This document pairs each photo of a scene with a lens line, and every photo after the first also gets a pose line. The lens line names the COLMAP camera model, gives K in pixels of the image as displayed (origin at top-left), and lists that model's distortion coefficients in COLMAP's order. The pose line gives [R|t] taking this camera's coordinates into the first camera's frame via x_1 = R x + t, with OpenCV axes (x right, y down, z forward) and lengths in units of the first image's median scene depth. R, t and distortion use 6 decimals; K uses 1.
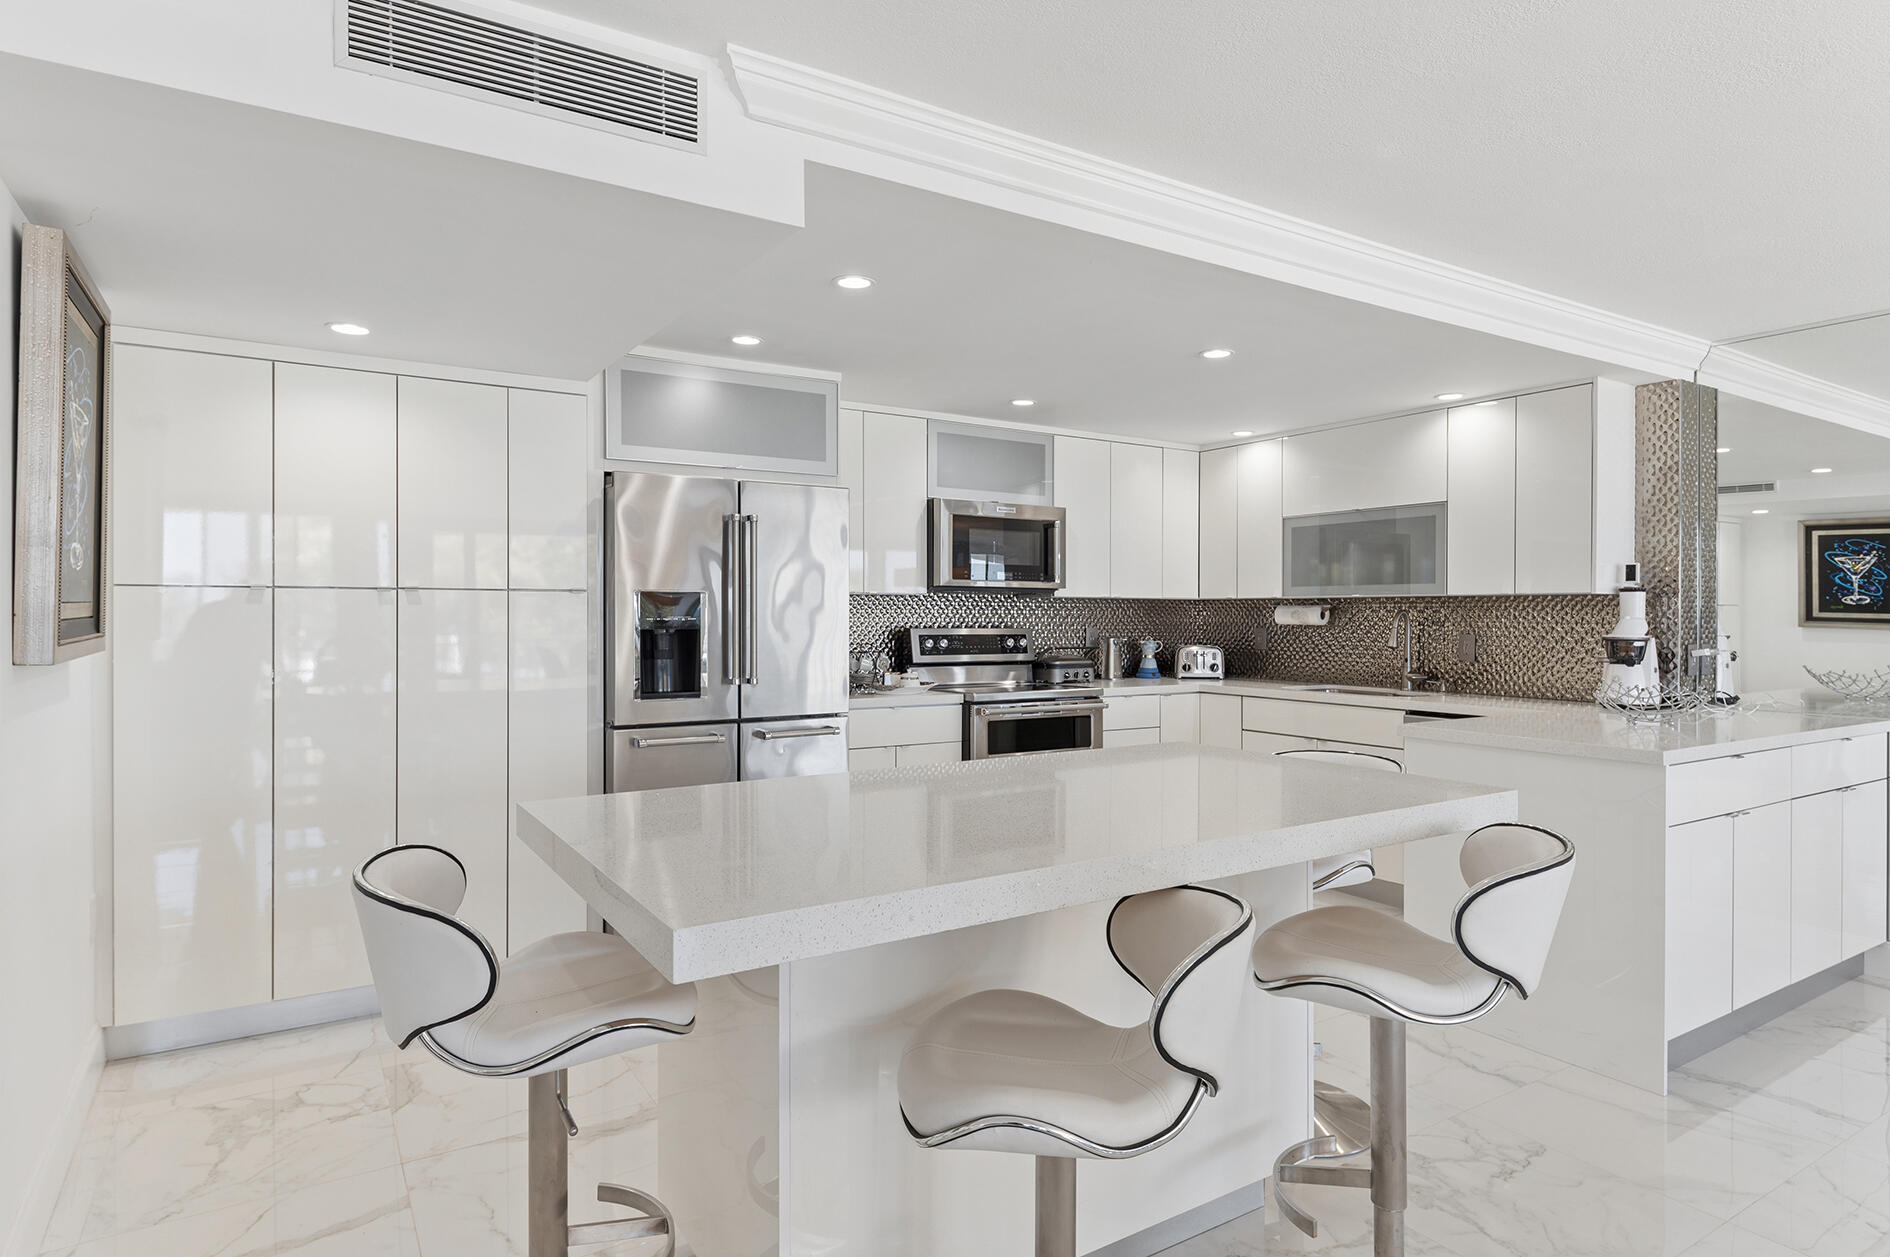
lens RADIAL K [[1040.2, 0, 972.0], [0, 1040.2, 612.8], [0, 0, 1]] dist [0.006170, -0.000307]
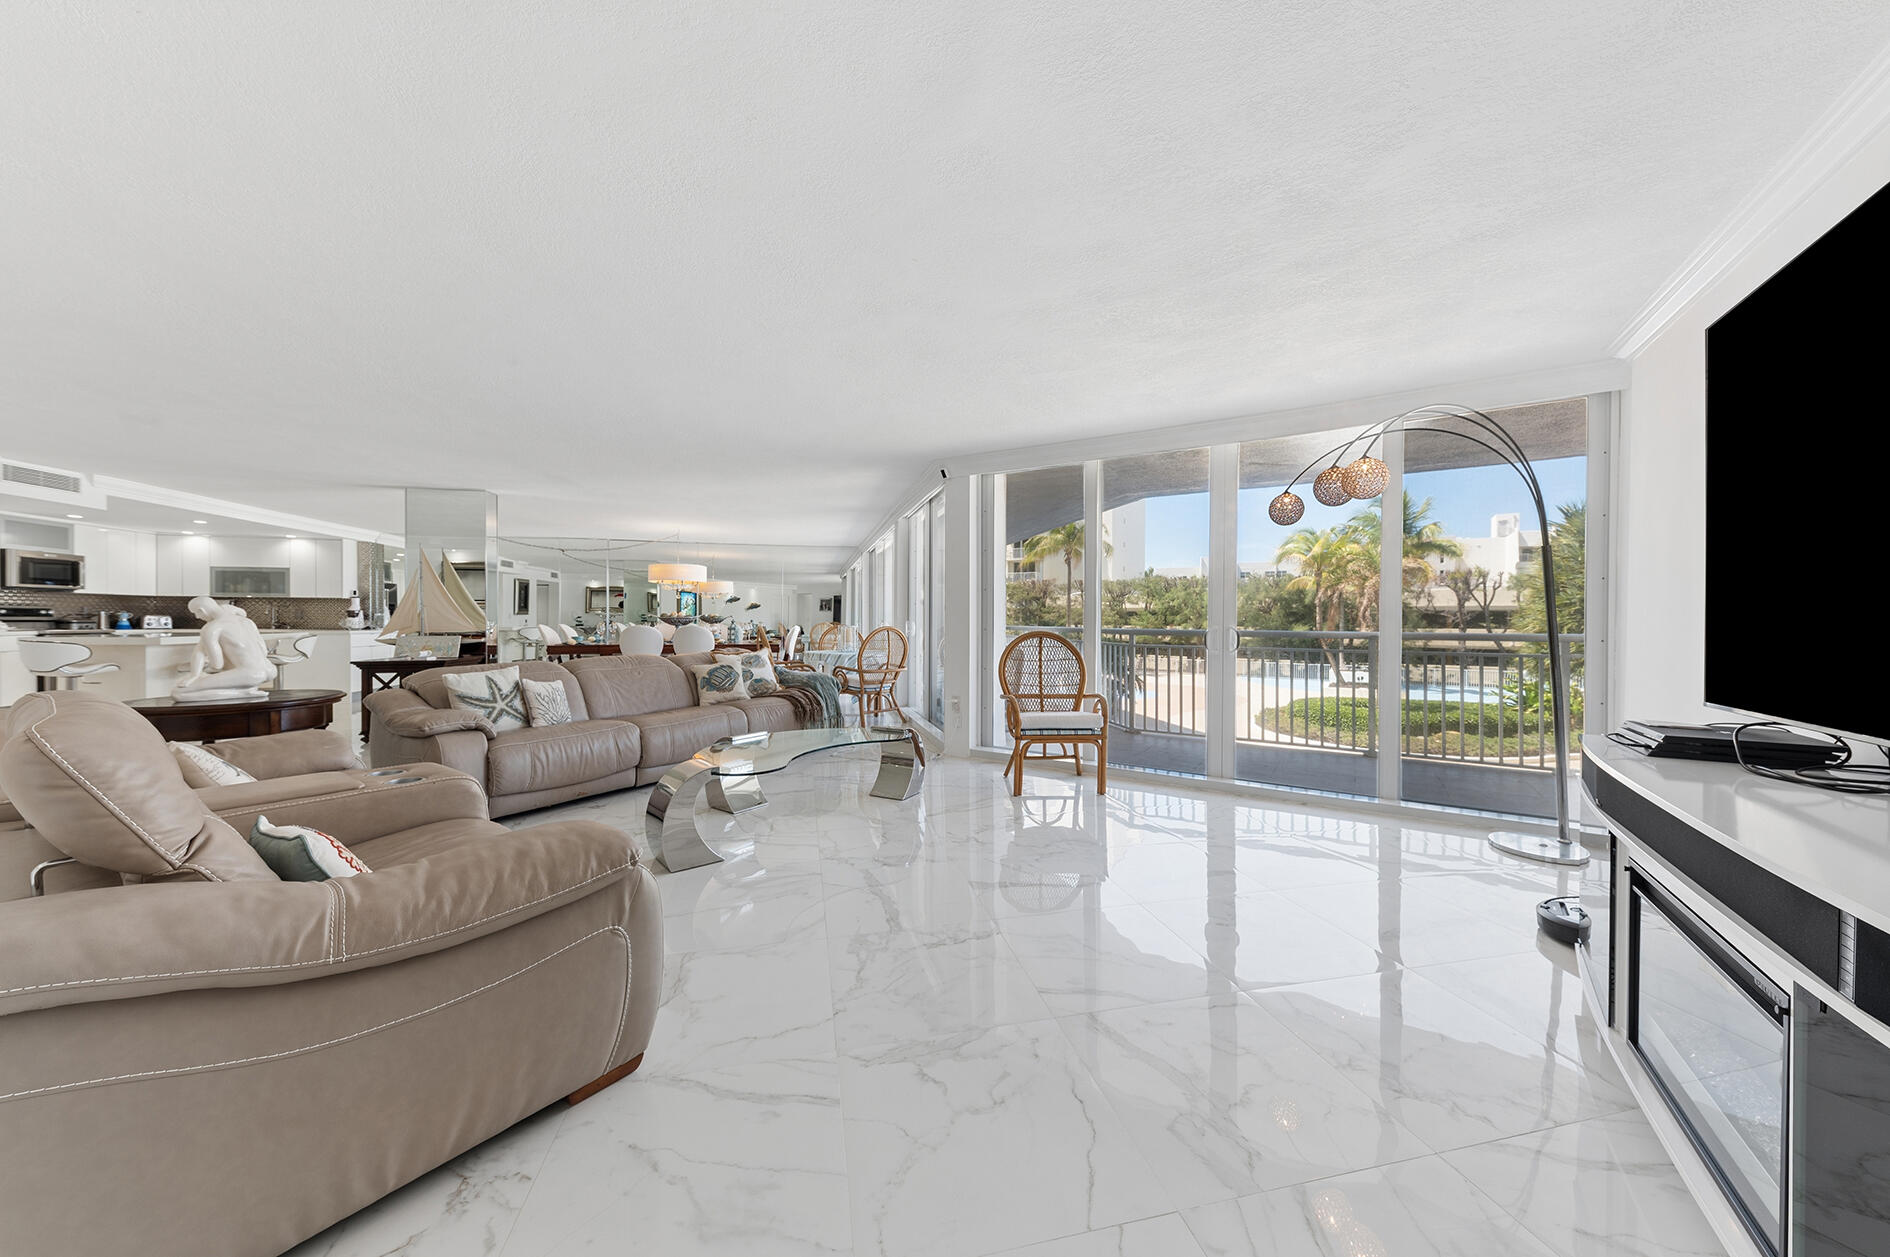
lens RADIAL K [[649.6, 0, 961.8], [0, 649.6, 635.1], [0, 0, 1]] dist [0.004980, -0.002160]
pose [[0.333027, -0.021479, 0.942673, -0.682680], [-0.002733, 0.999714, 0.023744, 0.042242], [-0.942913, -0.010484, 0.332873, -1.478097]]
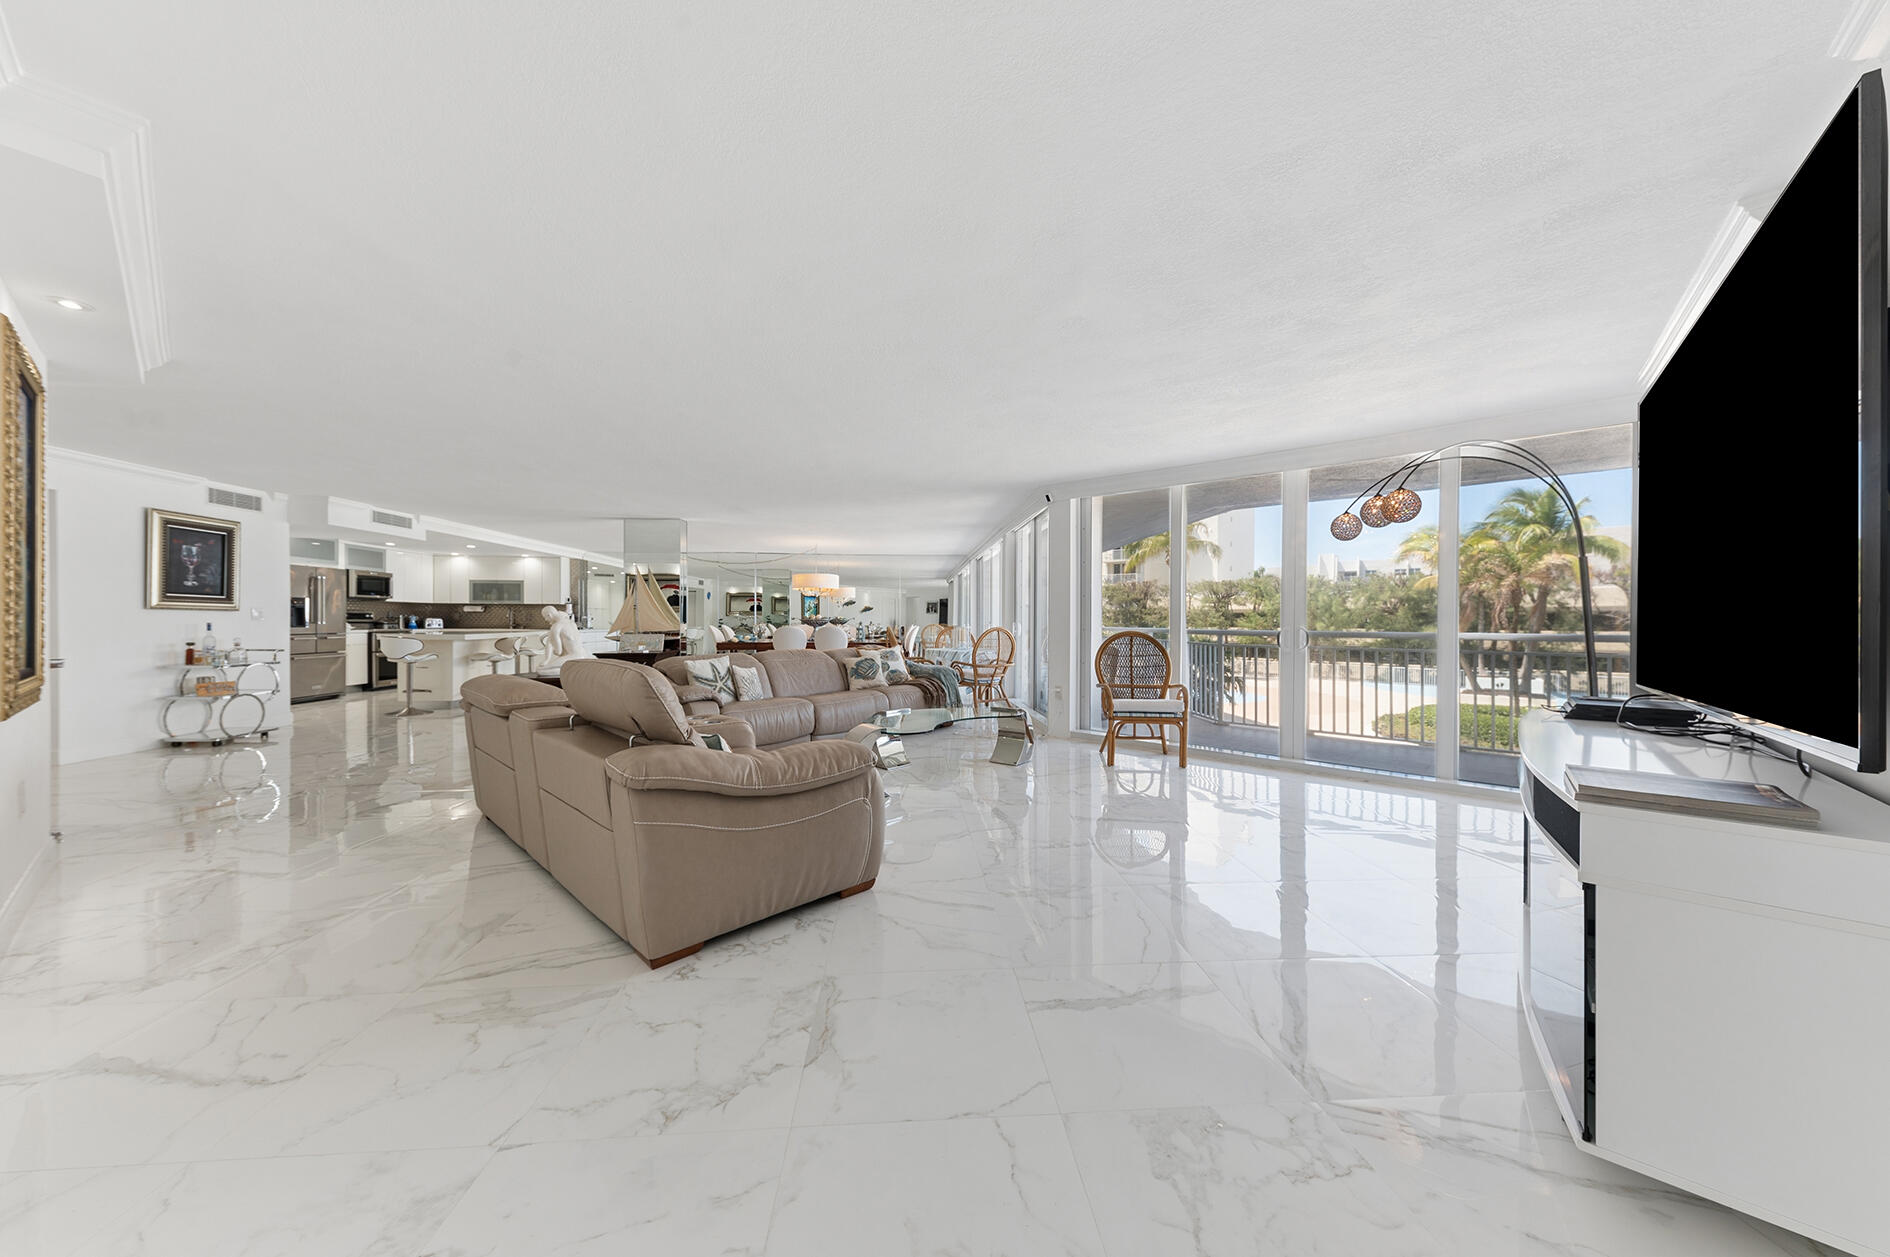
lens RADIAL K [[649.6, 0, 961.5], [0, 649.6, 624.1], [0, 0, 1]] dist [0.004980, -0.002160]
pose [[0.472292, -0.002995, 0.881437, -0.883594], [-0.002423, 0.999986, 0.004697, 0.042320], [-0.881439, -0.004354, 0.472278, -1.544040]]
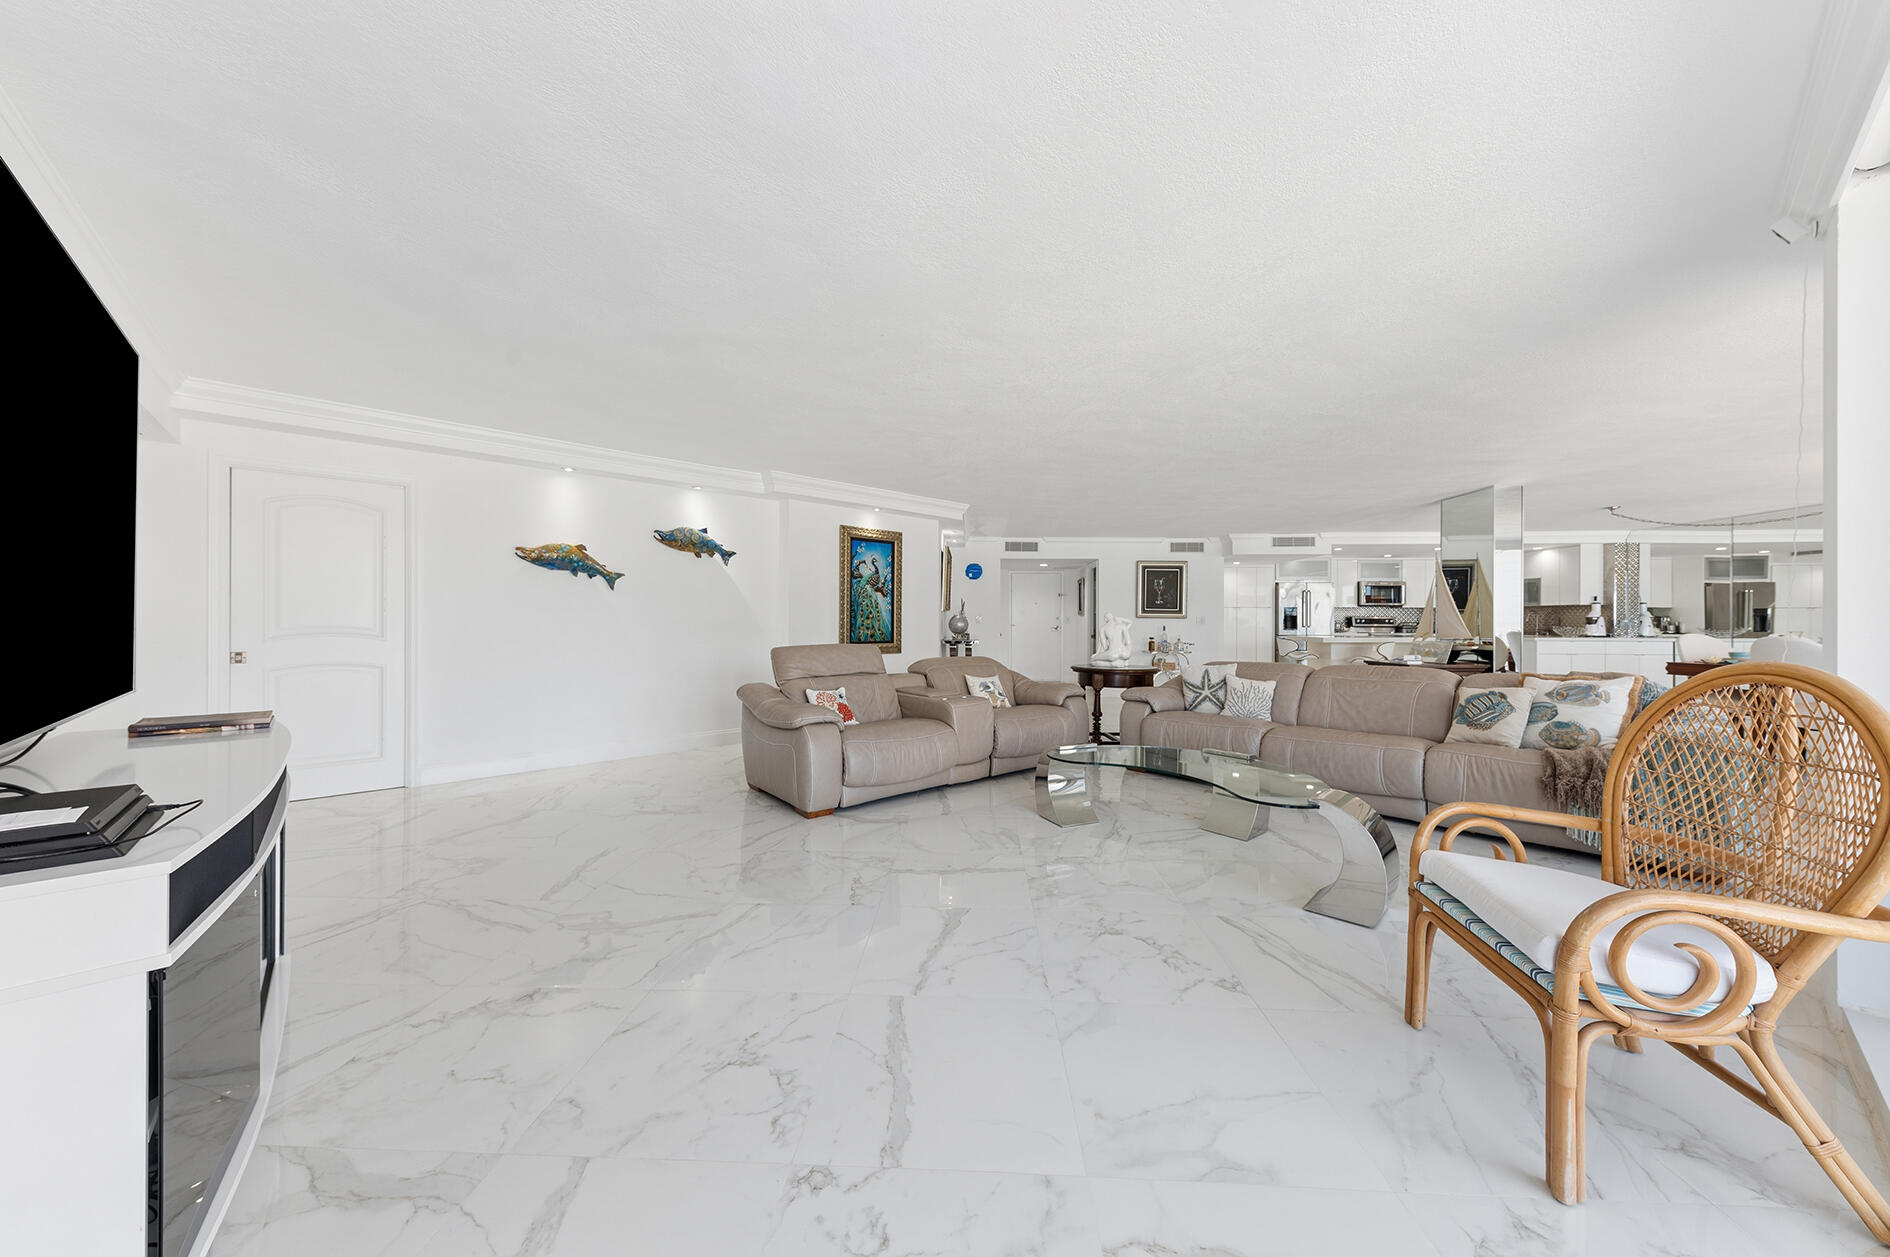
lens RADIAL K [[649.6, 0, 936.0], [0, 649.6, 622.2], [0, 0, 1]] dist [0.004980, -0.002160]
pose [[0.800404, 0.001627, -0.599458, 0.142054], [-0.003133, 0.999994, -0.001468, 0.042901], [0.599452, 0.003053, 0.800405, -1.730867]]
